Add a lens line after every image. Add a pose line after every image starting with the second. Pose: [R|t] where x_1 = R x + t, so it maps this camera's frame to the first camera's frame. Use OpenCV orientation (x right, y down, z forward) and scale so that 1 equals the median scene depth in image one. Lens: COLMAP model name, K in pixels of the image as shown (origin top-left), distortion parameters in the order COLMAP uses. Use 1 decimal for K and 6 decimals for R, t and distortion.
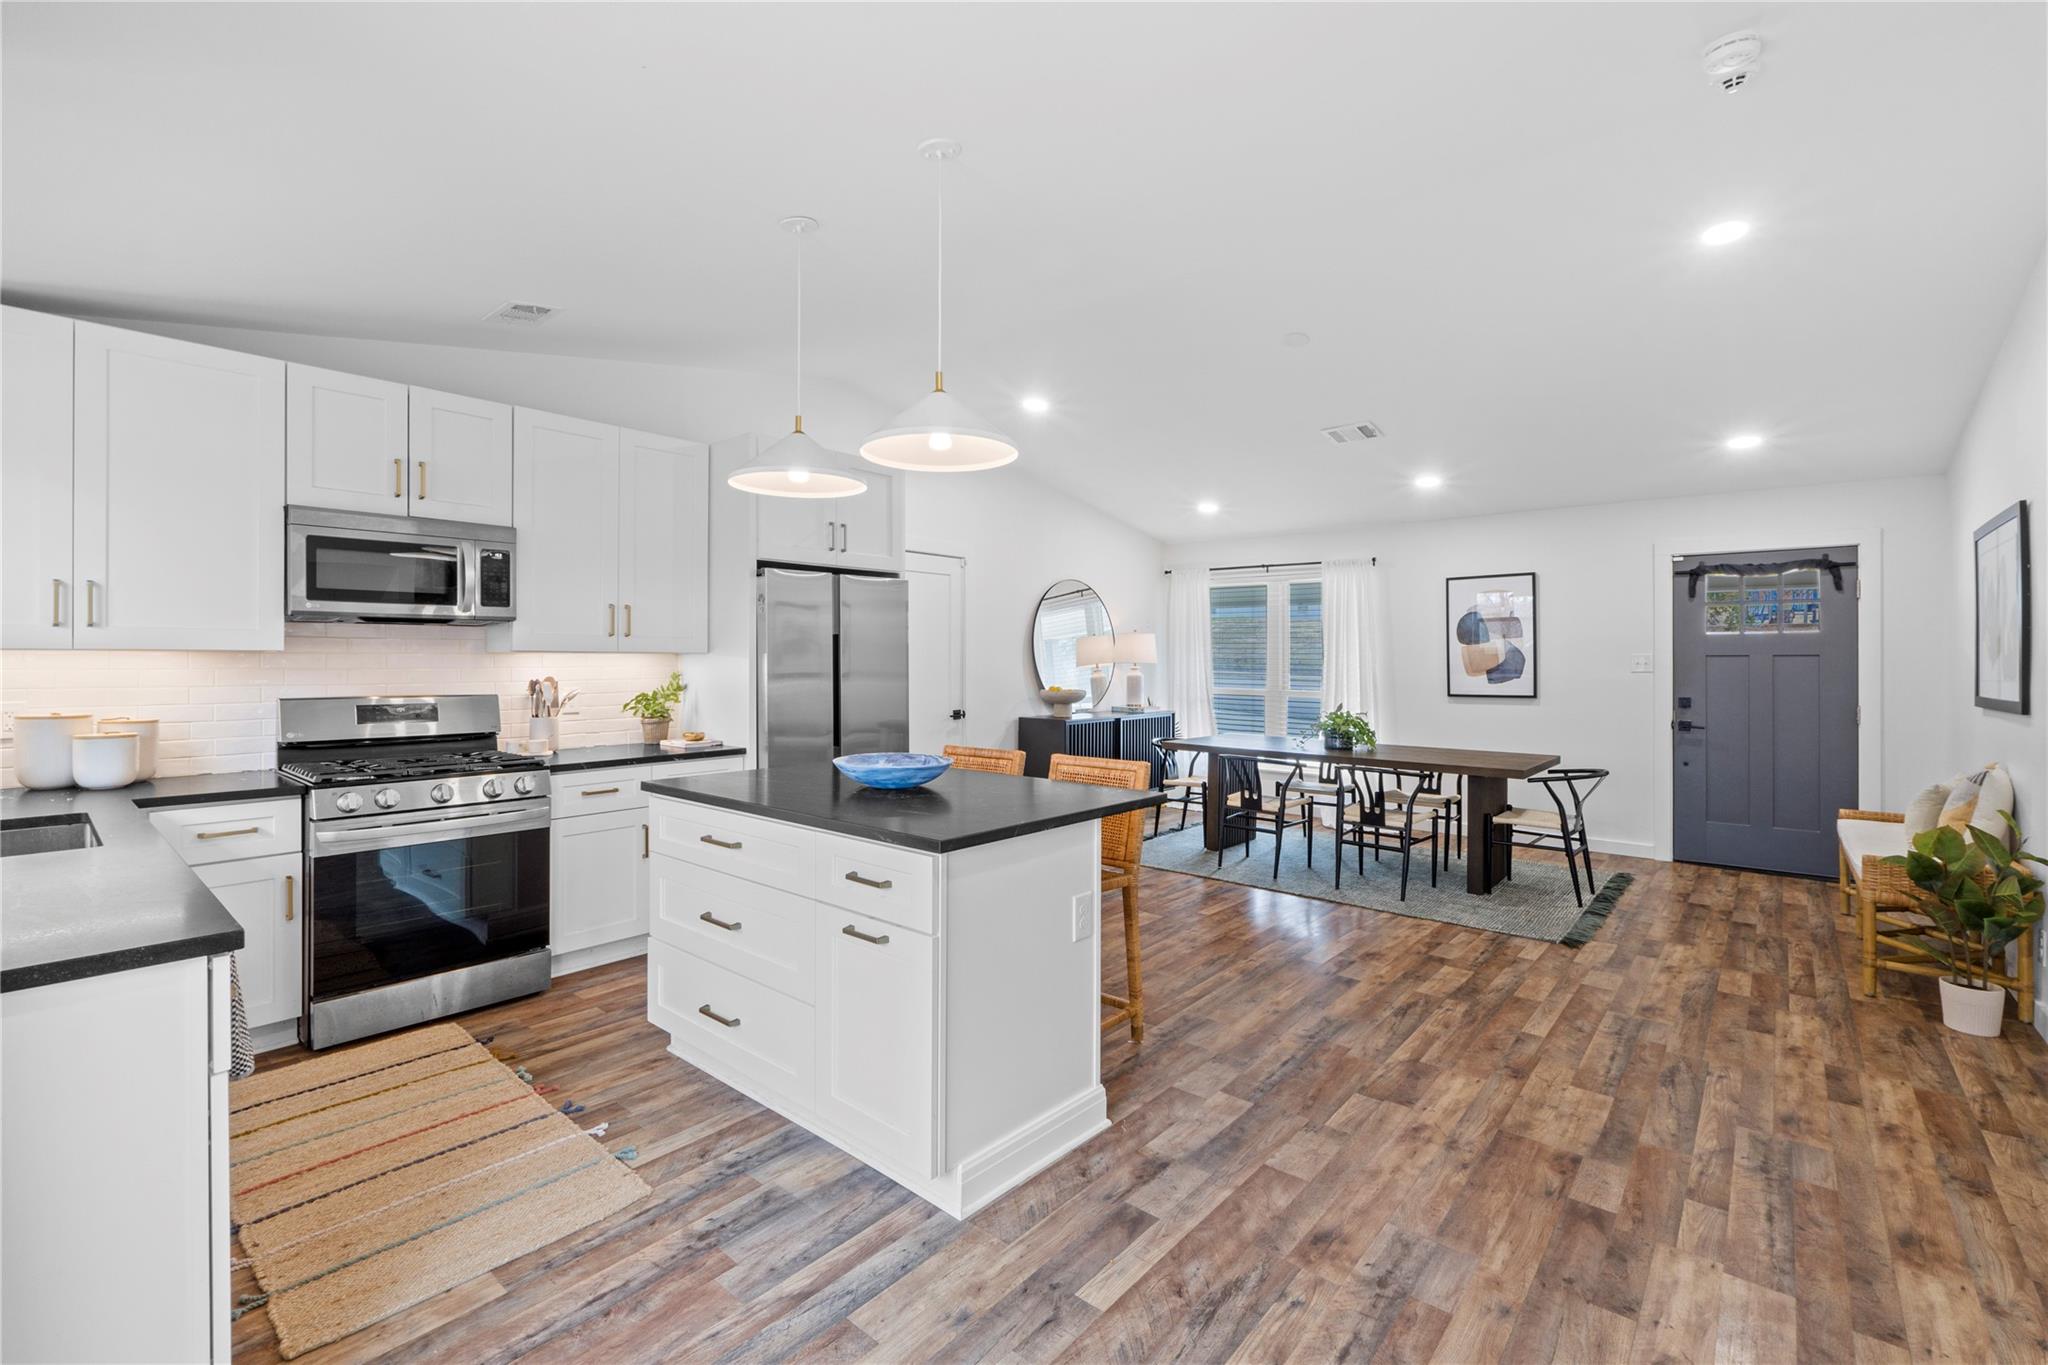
lens RADIAL K [[874.8, 0, 1025.4], [0, 874.8, 668.5], [0, 0, 1]] dist [-0.009206, 0.000465]
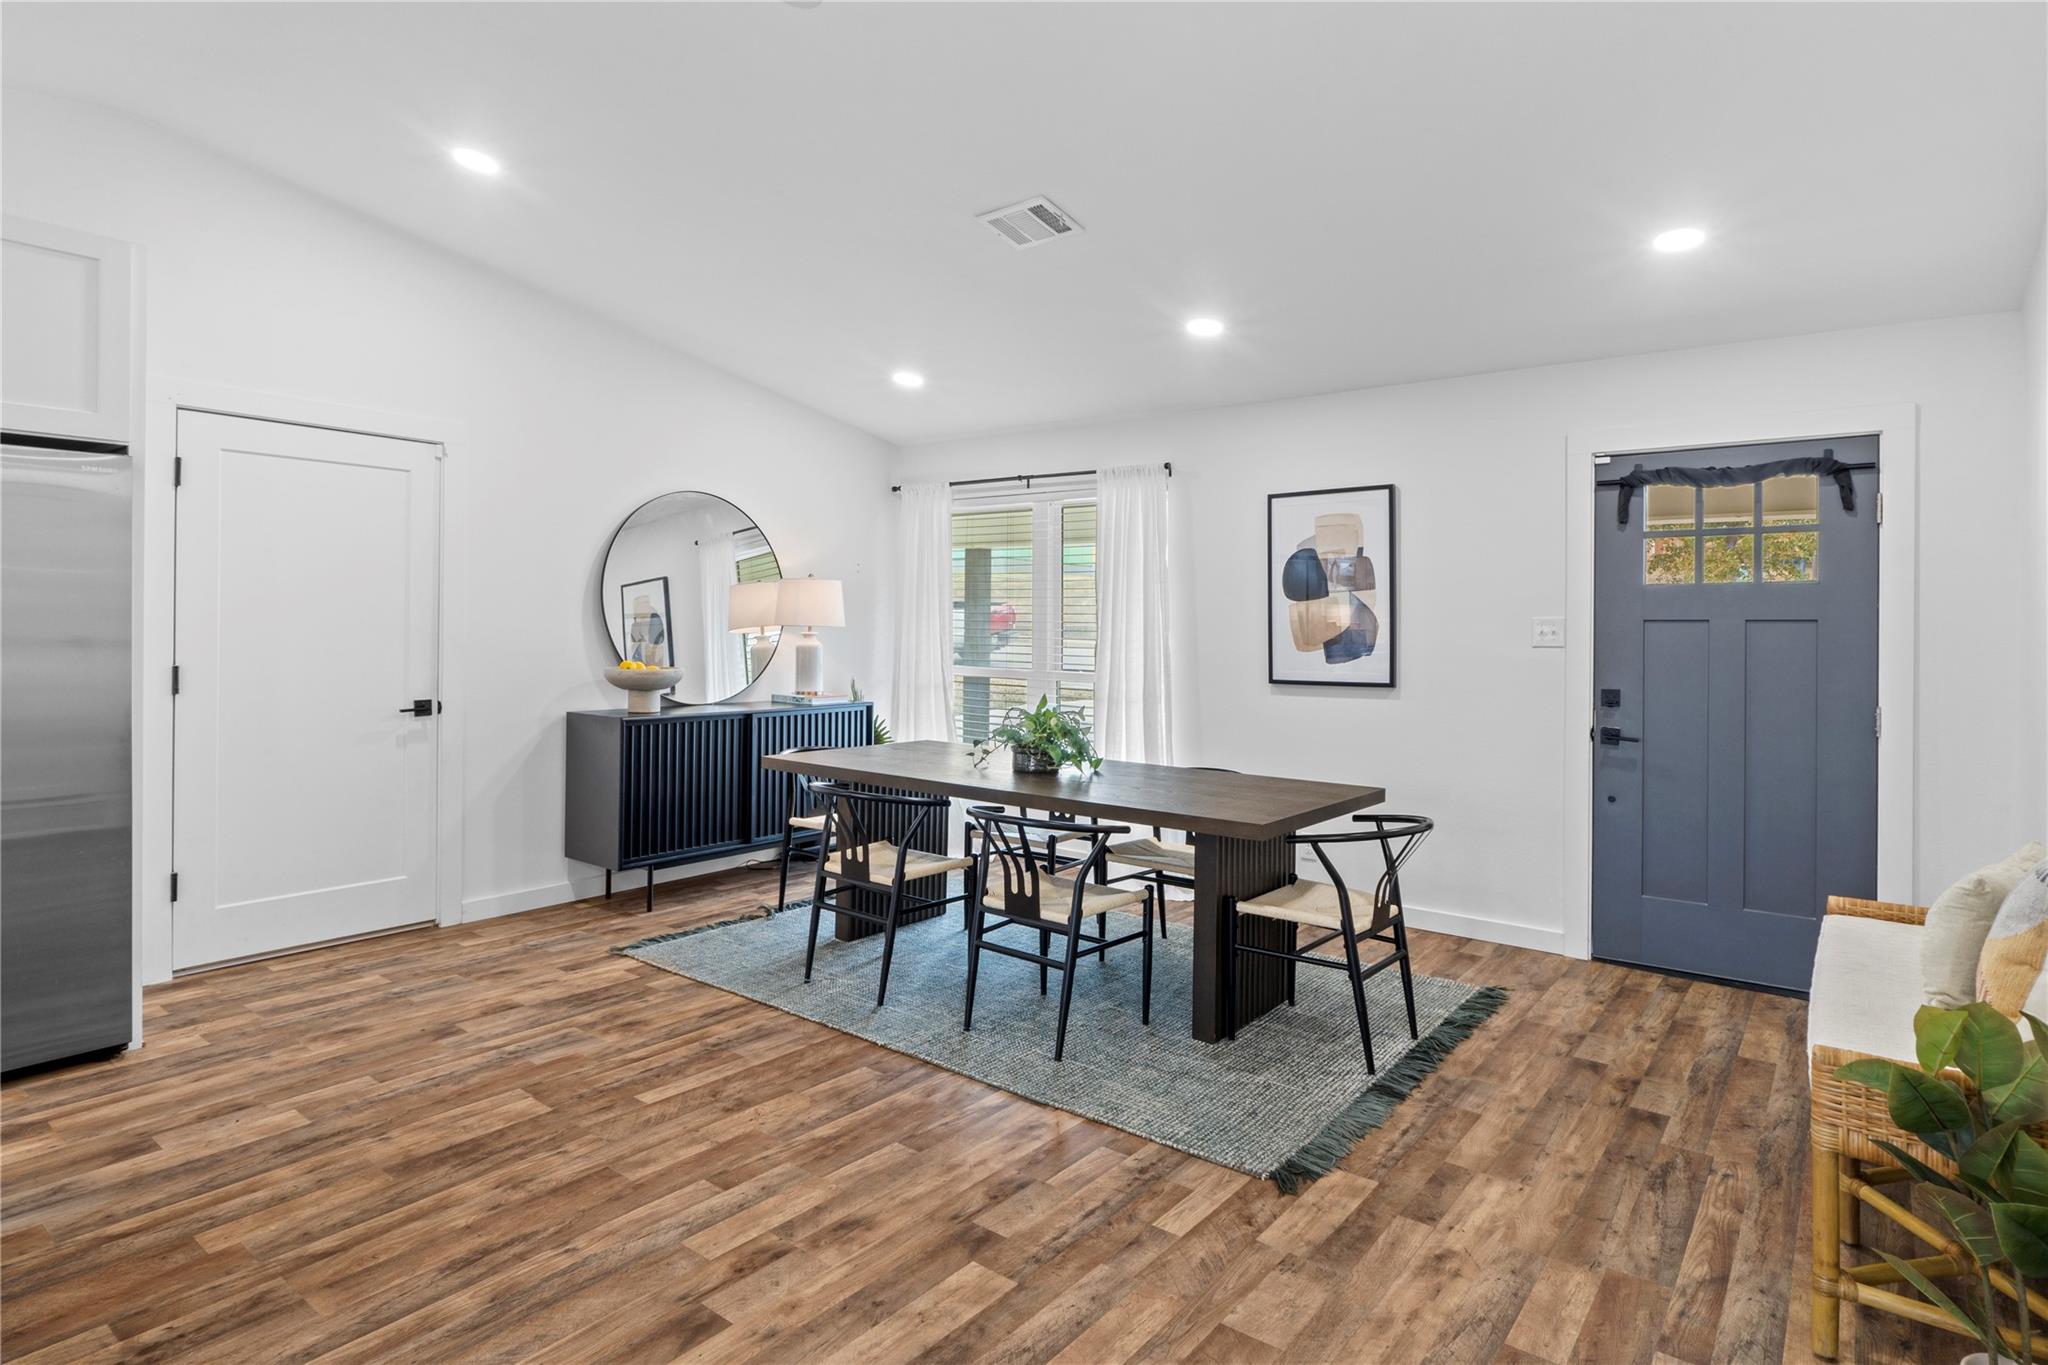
lens RADIAL K [[1093.6, 0, 1005.7], [0, 1093.6, 639.0], [0, 0, 1]] dist [-0.002524, -0.001918]
pose [[0.998692, 0.009874, 0.050165, 0.329709], [-0.009844, 0.999951, -0.000841, 0.003261], [-0.050171, 0.000346, 0.998741, 0.289458]]
